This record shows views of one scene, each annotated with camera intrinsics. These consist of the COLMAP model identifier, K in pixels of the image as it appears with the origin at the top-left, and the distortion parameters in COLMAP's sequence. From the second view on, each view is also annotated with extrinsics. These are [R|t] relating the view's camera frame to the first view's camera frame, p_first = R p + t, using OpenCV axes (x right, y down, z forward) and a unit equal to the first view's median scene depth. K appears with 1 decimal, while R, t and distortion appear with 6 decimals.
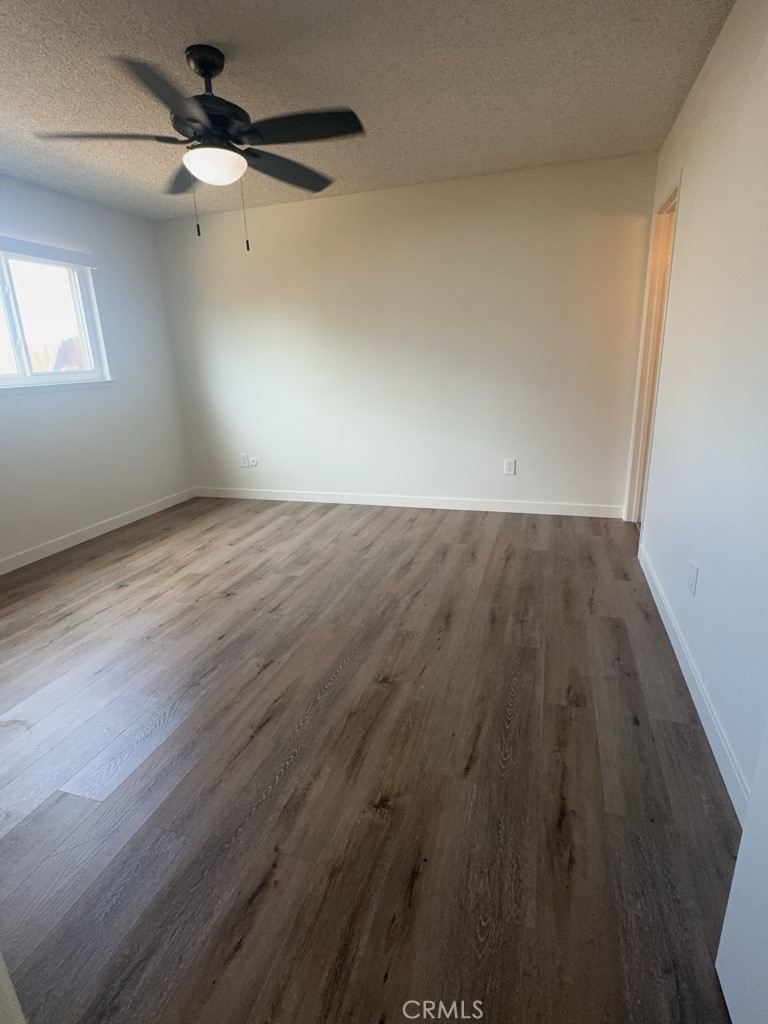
lens RADIAL K [[521.2, 0, 386.7], [0, 521.2, 511.4], [0, 0, 1]] dist [-0.003354, 0.000881]
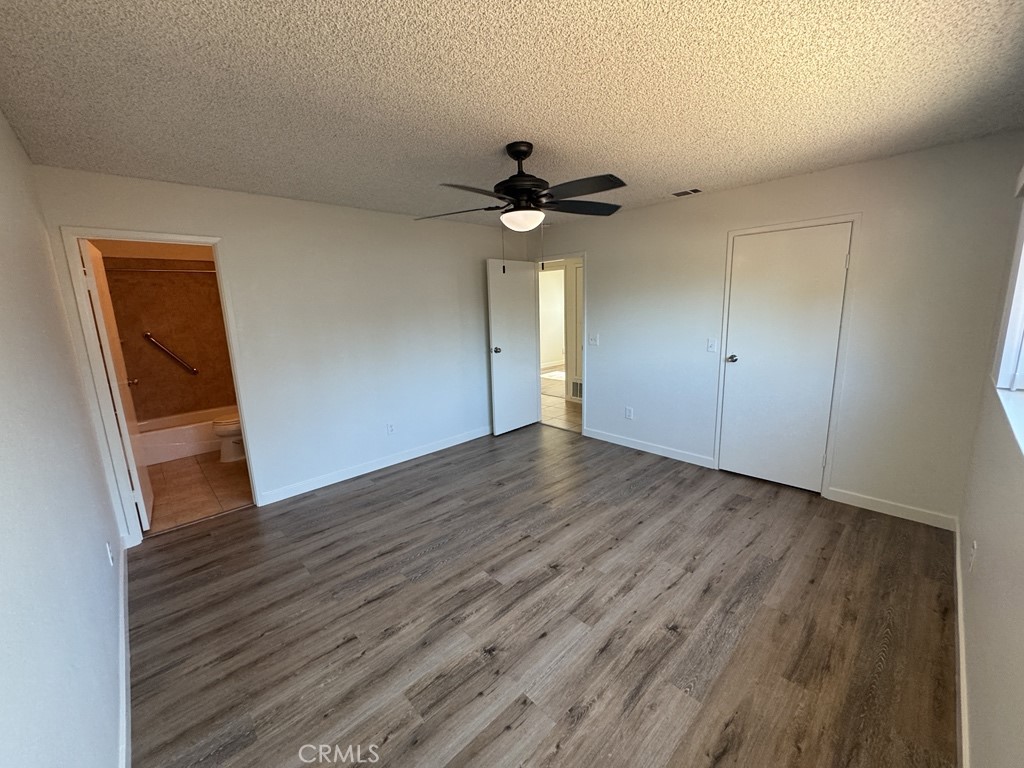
lens RADIAL K [[399.3, 0, 512.0], [0, 399.3, 384.0], [0, 0, 1]] dist [-0.000553, -0.000277]
pose [[-0.872683, -0.029055, 0.487423, -0.625220], [0.200383, 0.888989, 0.411759, -0.536474], [-0.445277, 0.457007, -0.769983, 1.523916]]
